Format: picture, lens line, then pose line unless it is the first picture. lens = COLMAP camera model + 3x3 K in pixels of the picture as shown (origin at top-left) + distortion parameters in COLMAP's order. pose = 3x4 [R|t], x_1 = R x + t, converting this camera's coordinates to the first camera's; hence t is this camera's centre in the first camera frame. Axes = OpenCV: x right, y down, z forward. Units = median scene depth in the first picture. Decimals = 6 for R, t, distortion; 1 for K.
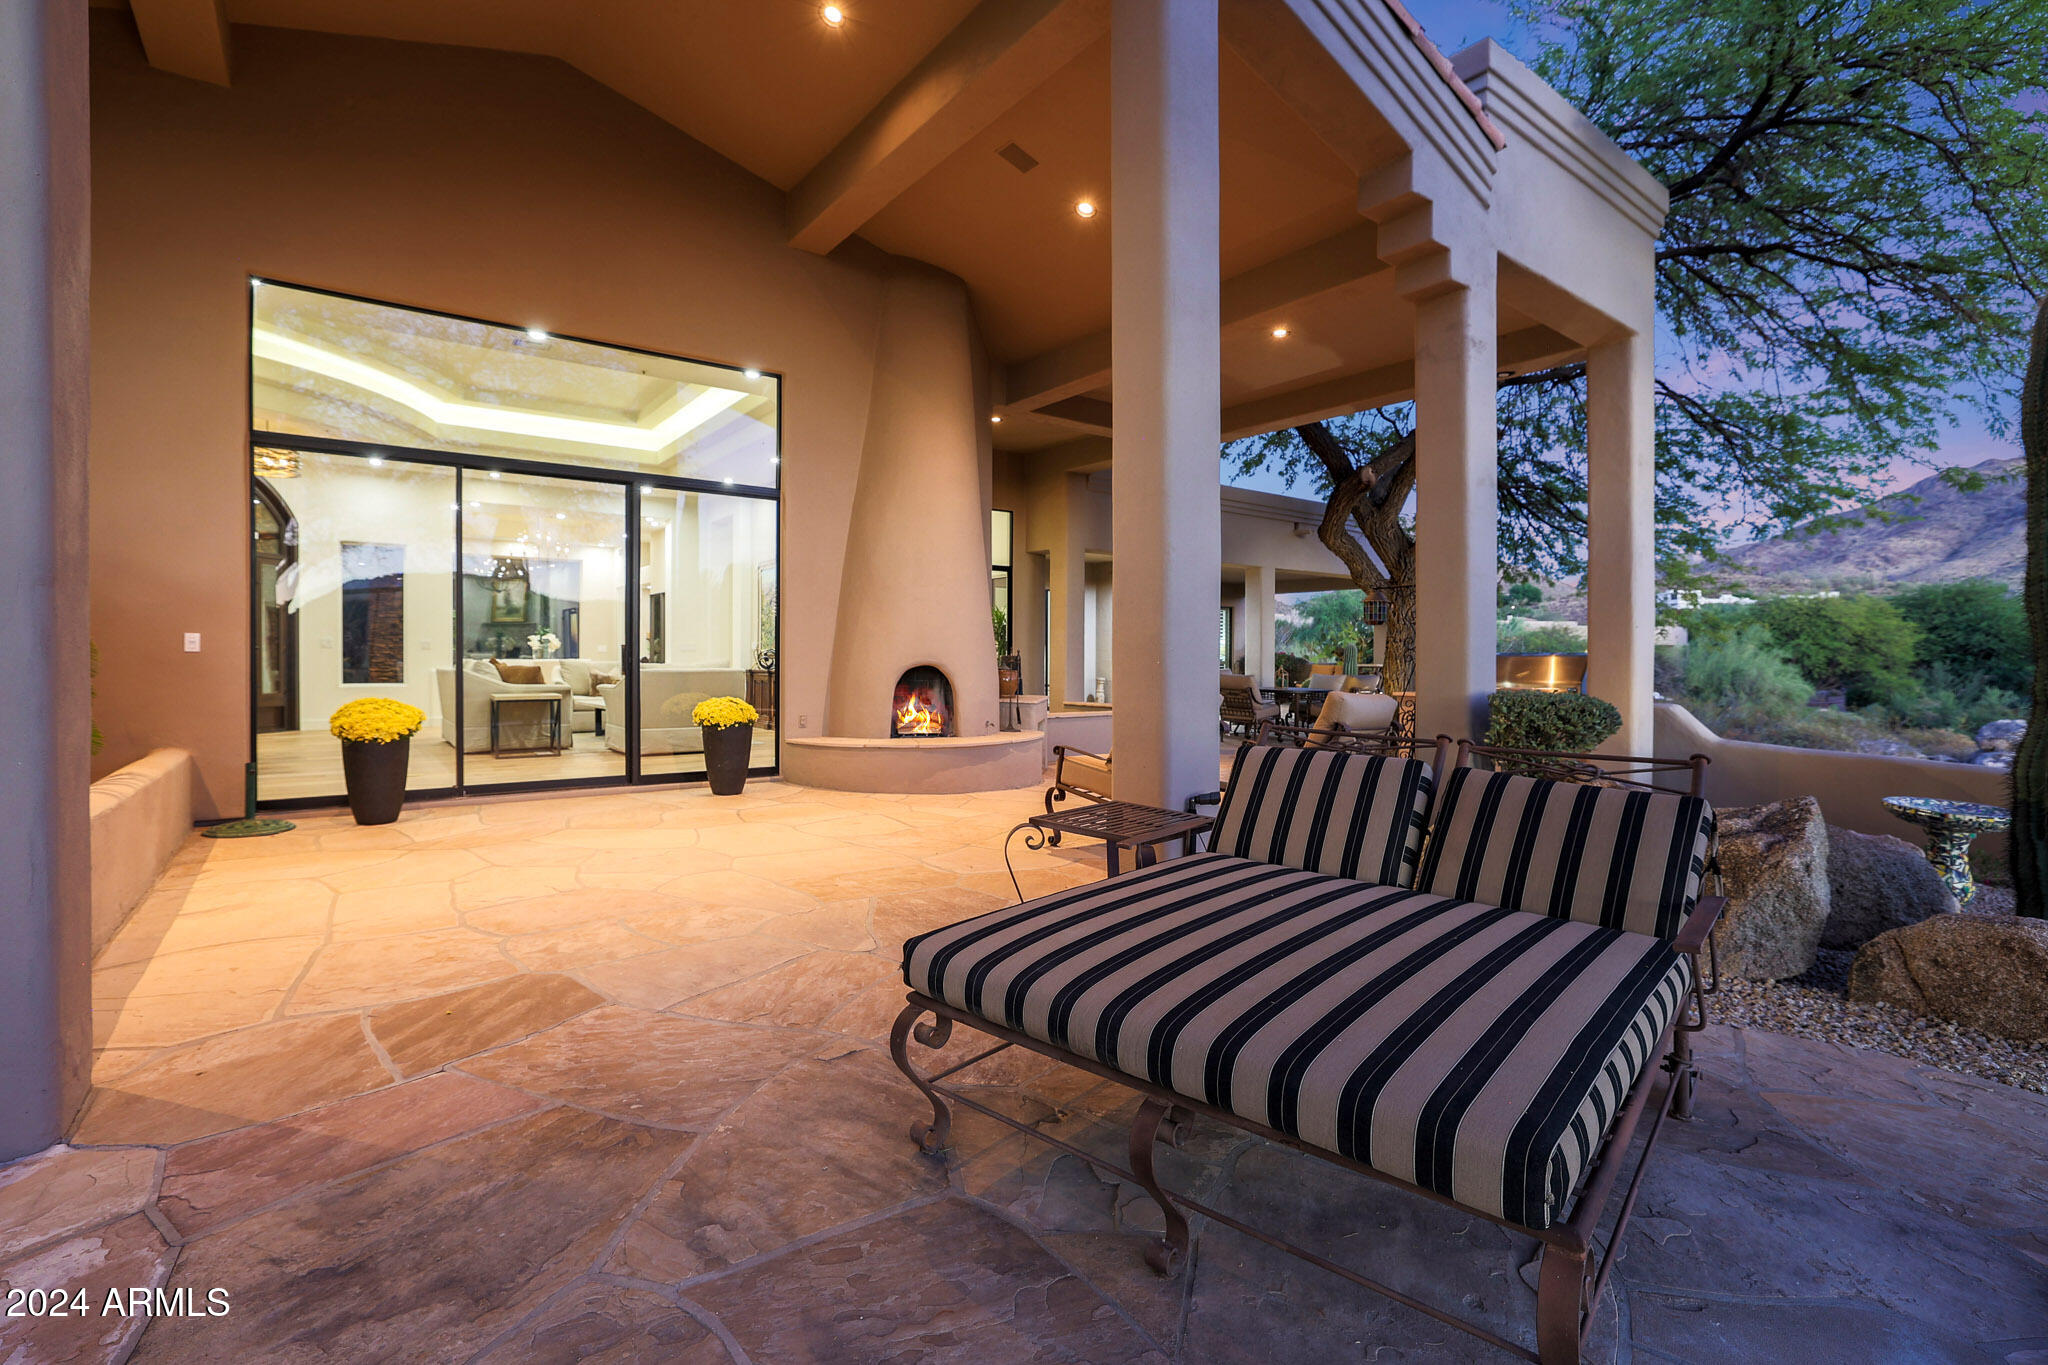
lens RADIAL K [[887.0, 0, 1008.7], [0, 887.0, 671.2], [0, 0, 1]] dist [-0.014113, 0.002767]
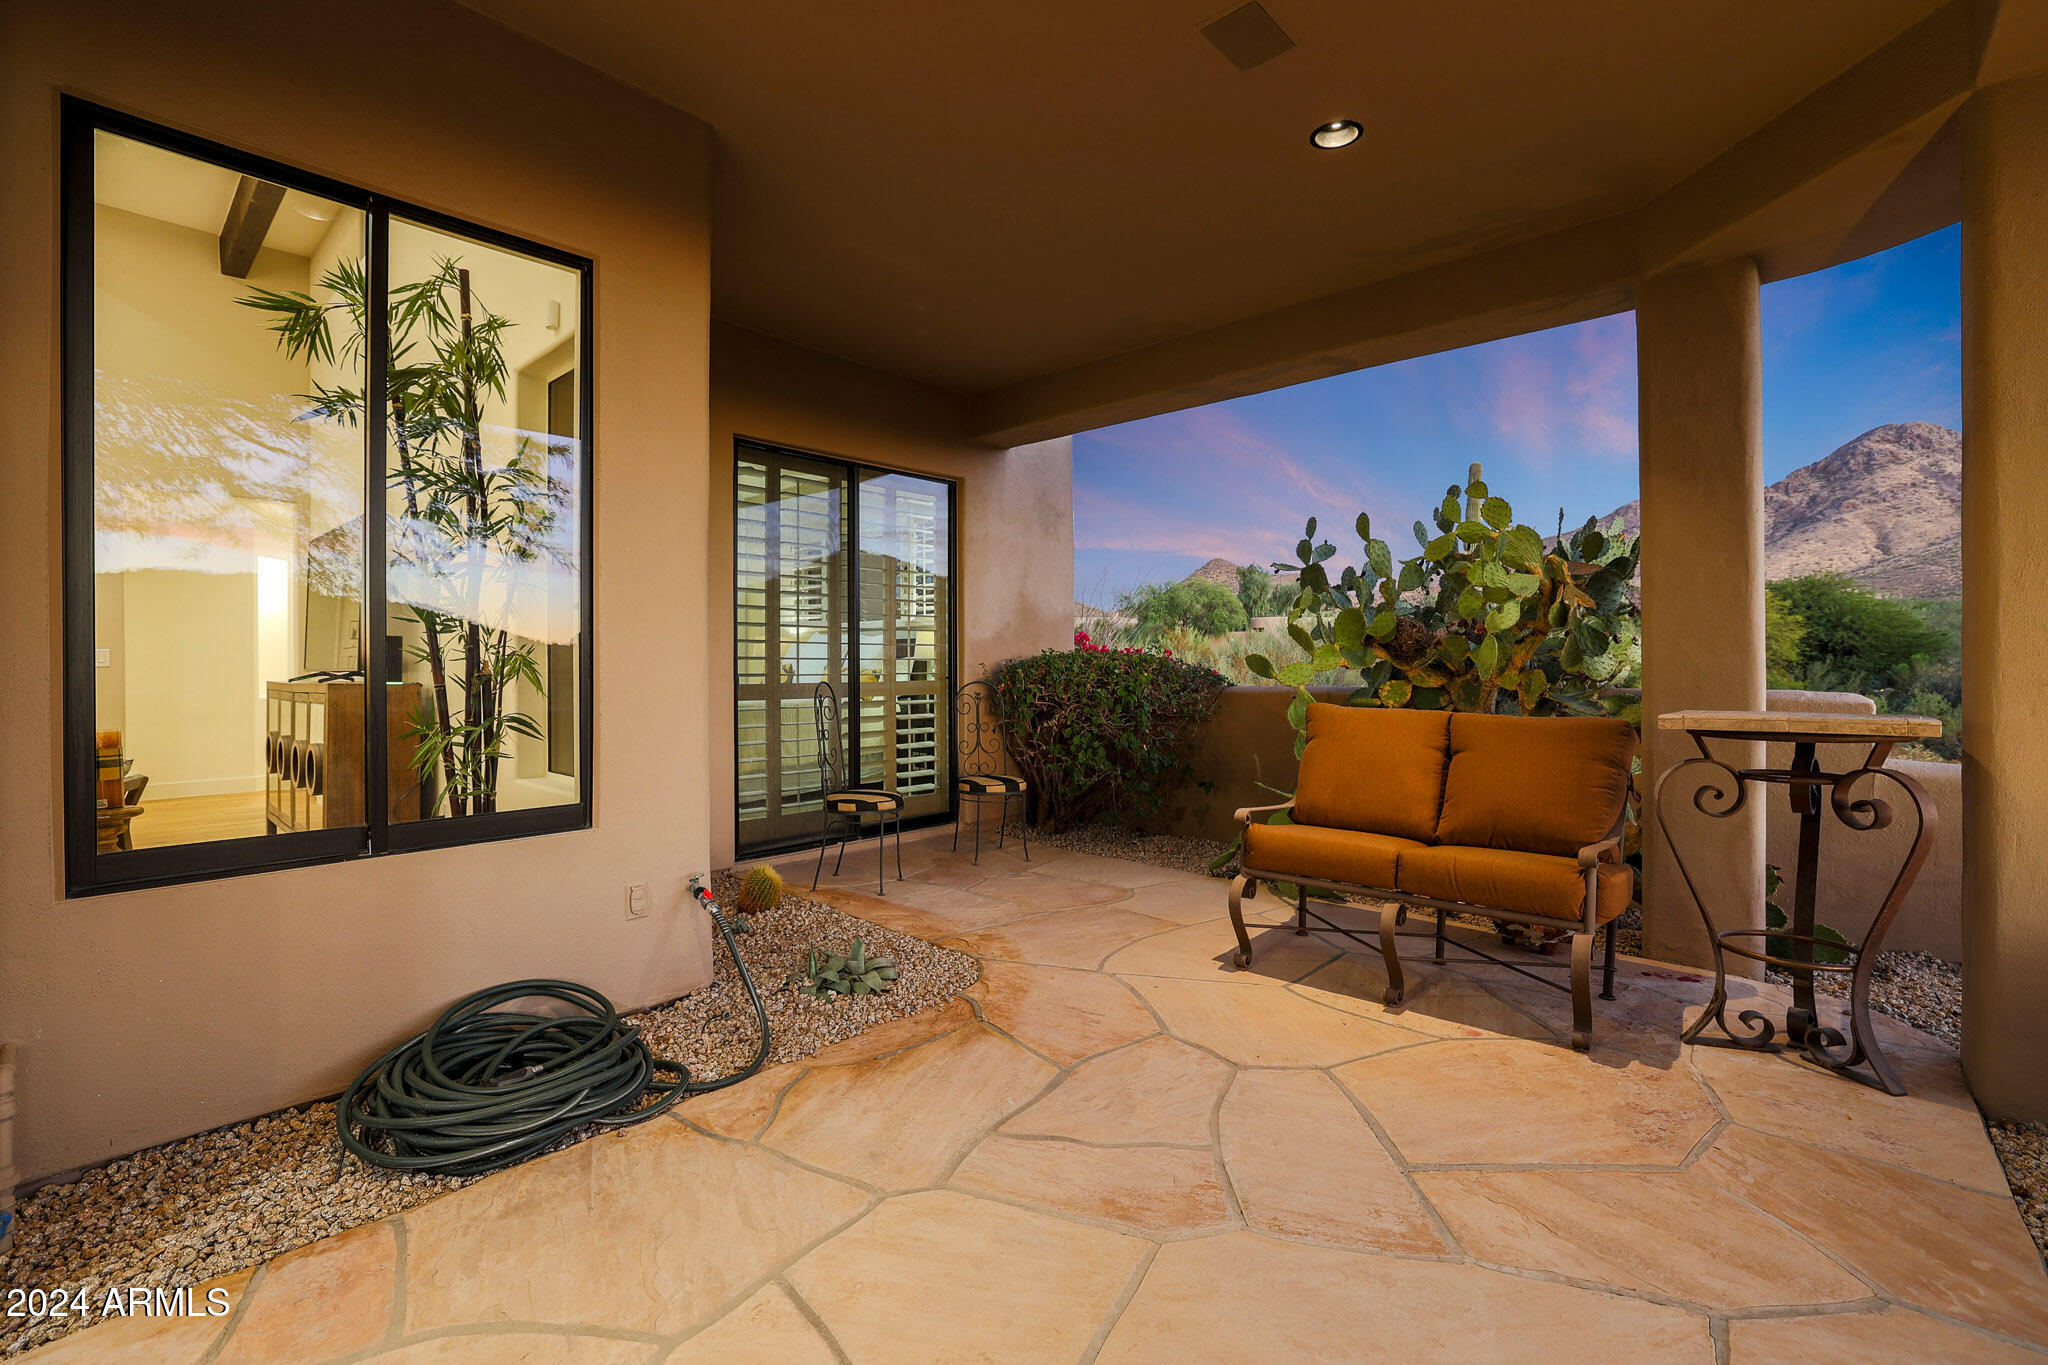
lens RADIAL K [[887.0, 0, 1020.6], [0, 887.0, 664.5], [0, 0, 1]] dist [-0.014113, 0.002767]
pose [[0.978576, -0.004952, 0.205828, 0.086500], [0.006993, 0.999933, -0.009193, -0.004202], [-0.205769, 0.010435, 0.978545, 0.294364]]
